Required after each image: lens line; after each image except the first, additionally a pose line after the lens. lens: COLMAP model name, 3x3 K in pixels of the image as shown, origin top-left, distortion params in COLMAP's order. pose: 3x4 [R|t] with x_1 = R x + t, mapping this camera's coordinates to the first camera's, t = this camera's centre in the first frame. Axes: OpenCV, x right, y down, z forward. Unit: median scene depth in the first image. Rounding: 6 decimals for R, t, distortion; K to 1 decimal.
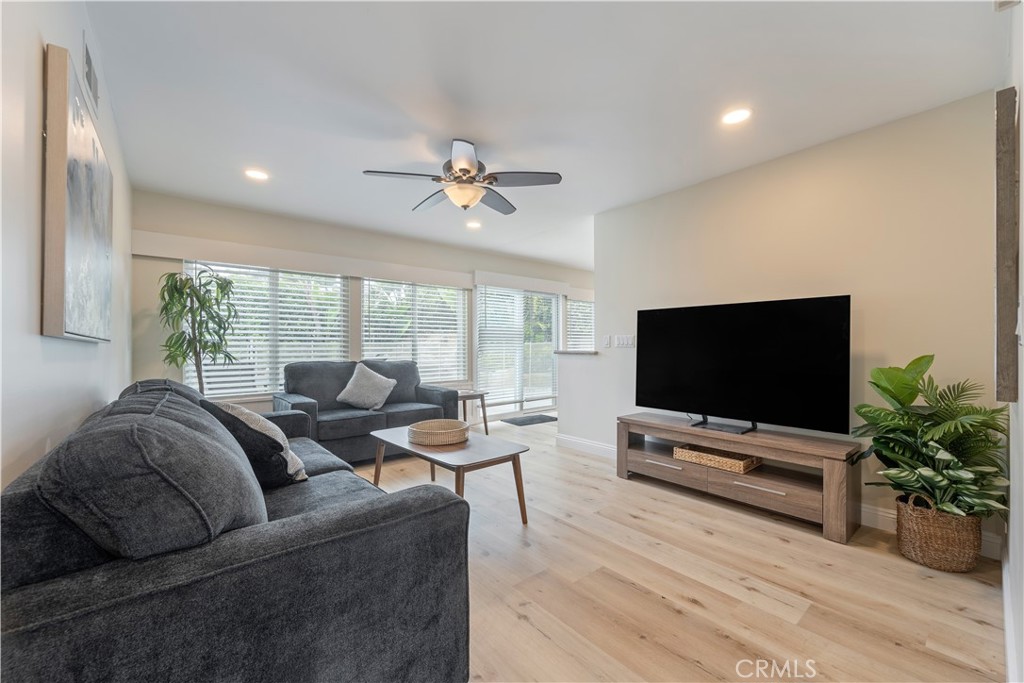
lens RADIAL K [[404.1, 0, 512.9], [0, 404.1, 342.5], [0, 0, 1]] dist [0.002939, 0.000565]
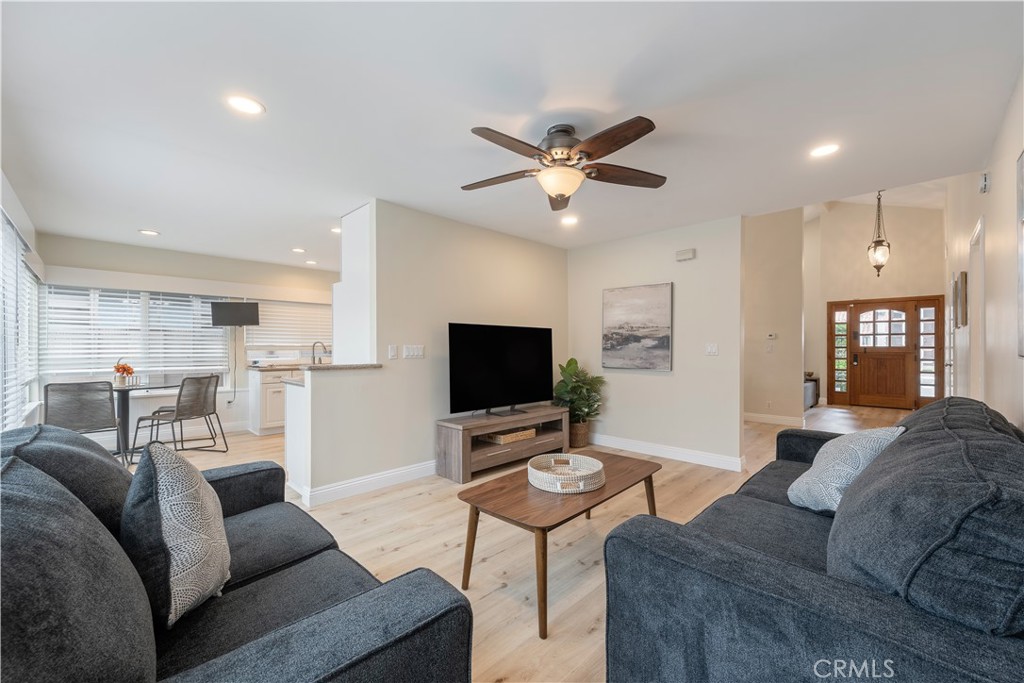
lens RADIAL K [[404.1, 0, 519.7], [0, 404.1, 346.4], [0, 0, 1]] dist [0.002939, 0.000565]
pose [[-0.082744, 0.005039, 0.996558, -0.817507], [-0.000562, 0.999987, -0.005103, -0.013588], [-0.996571, -0.000983, -0.082740, 0.986755]]
